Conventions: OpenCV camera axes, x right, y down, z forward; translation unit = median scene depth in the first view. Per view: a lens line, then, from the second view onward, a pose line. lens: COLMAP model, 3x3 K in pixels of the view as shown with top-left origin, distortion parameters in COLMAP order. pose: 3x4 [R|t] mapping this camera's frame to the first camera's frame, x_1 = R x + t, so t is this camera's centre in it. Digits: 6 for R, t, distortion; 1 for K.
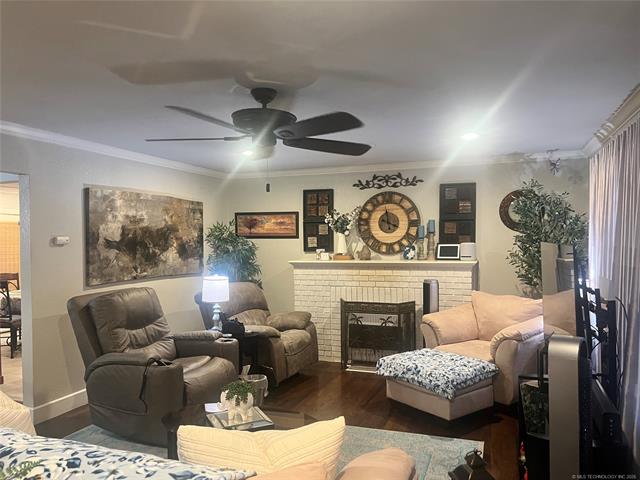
lens RADIAL K [[460.9, 0, 317.8], [0, 460.9, 242.0], [0, 0, 1]] dist [0.035772, -0.045419]
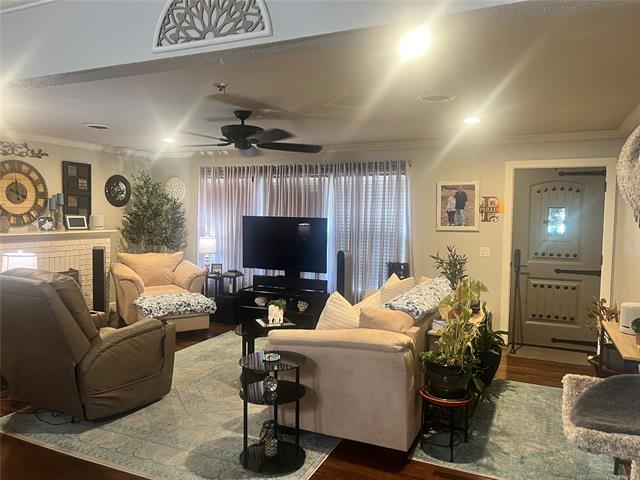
lens RADIAL K [[460.9, 0, 317.8], [0, 460.9, 242.0], [0, 0, 1]] dist [0.035772, -0.045419]
pose [[0.112581, -0.048089, 0.992478, -0.745580], [-0.017097, 0.998587, 0.050325, 0.000796], [-0.993495, -0.022634, 0.111600, 0.270321]]
